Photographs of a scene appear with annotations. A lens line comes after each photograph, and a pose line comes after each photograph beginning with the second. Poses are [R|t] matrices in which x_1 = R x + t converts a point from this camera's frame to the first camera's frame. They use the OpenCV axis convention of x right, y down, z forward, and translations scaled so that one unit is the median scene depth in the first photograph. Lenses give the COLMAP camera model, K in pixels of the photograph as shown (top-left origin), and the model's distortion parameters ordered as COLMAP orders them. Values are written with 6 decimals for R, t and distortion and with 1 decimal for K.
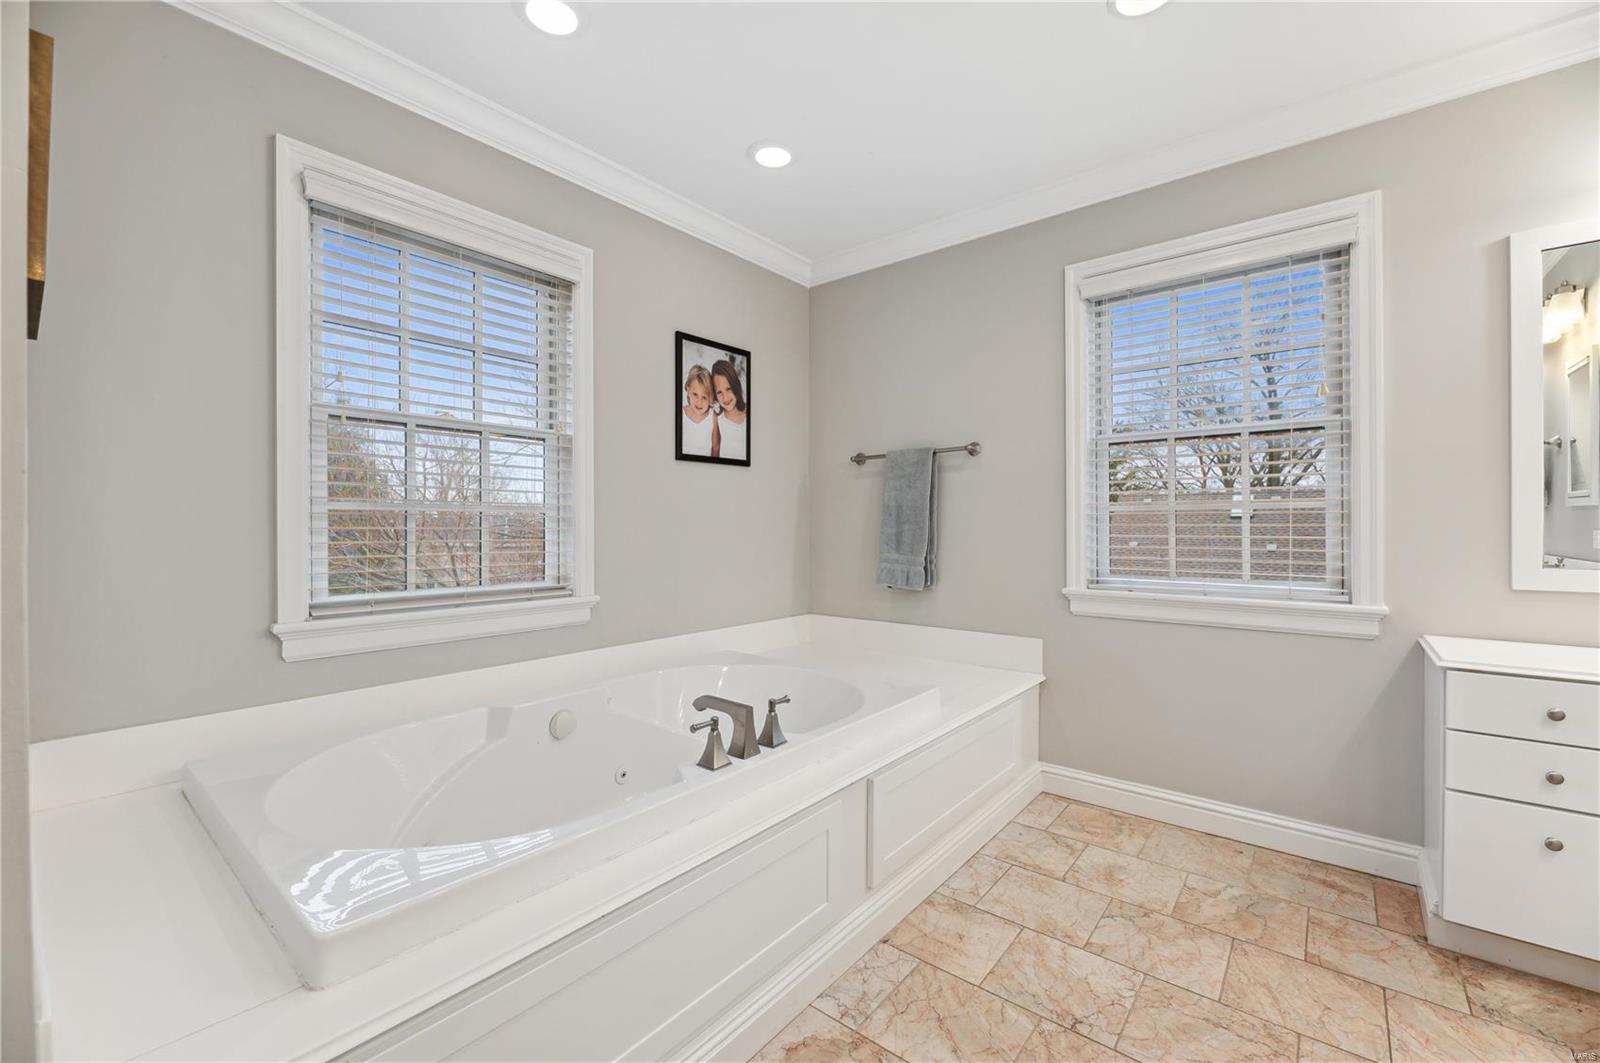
lens RADIAL K [[654.1, 0, 798.0], [0, 654.1, 524.5], [0, 0, 1]] dist [-0.006104, -0.001834]
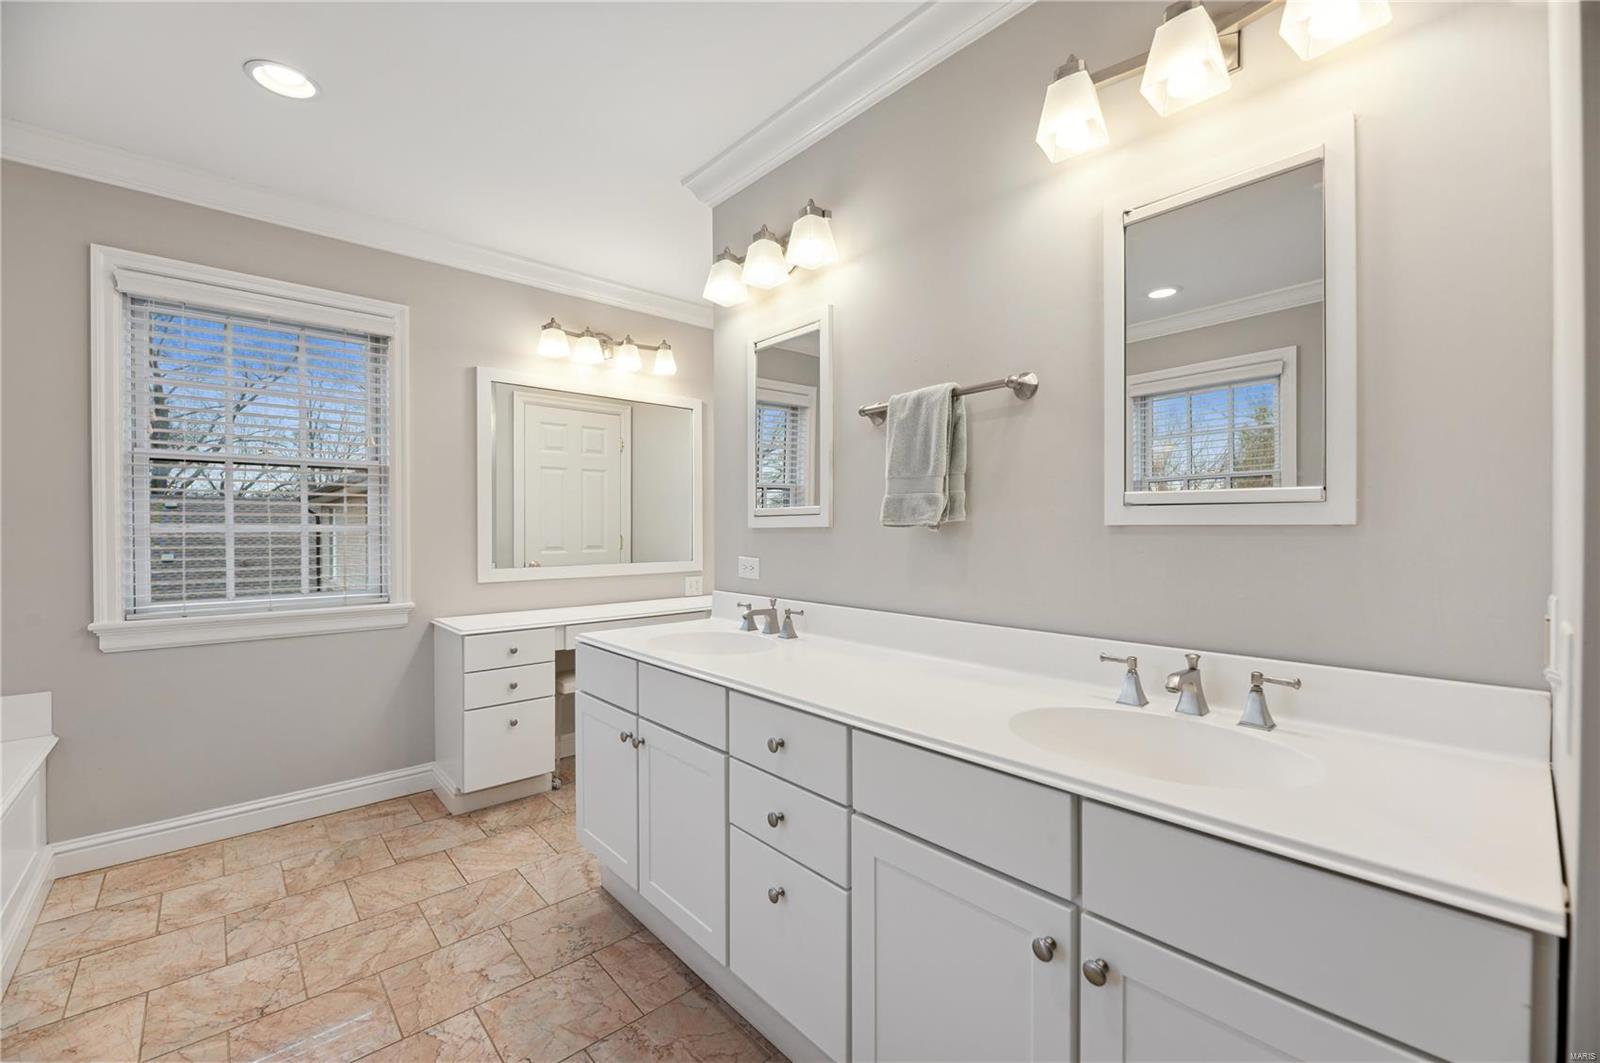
lens RADIAL K [[654.1, 0, 796.3], [0, 654.1, 532.4], [0, 0, 1]] dist [-0.006104, -0.001834]
pose [[0.146832, -0.004854, 0.989150, -0.377474], [0.002031, 0.999987, 0.004606, -0.030775], [-0.989159, 0.001332, 0.146840, -0.037479]]
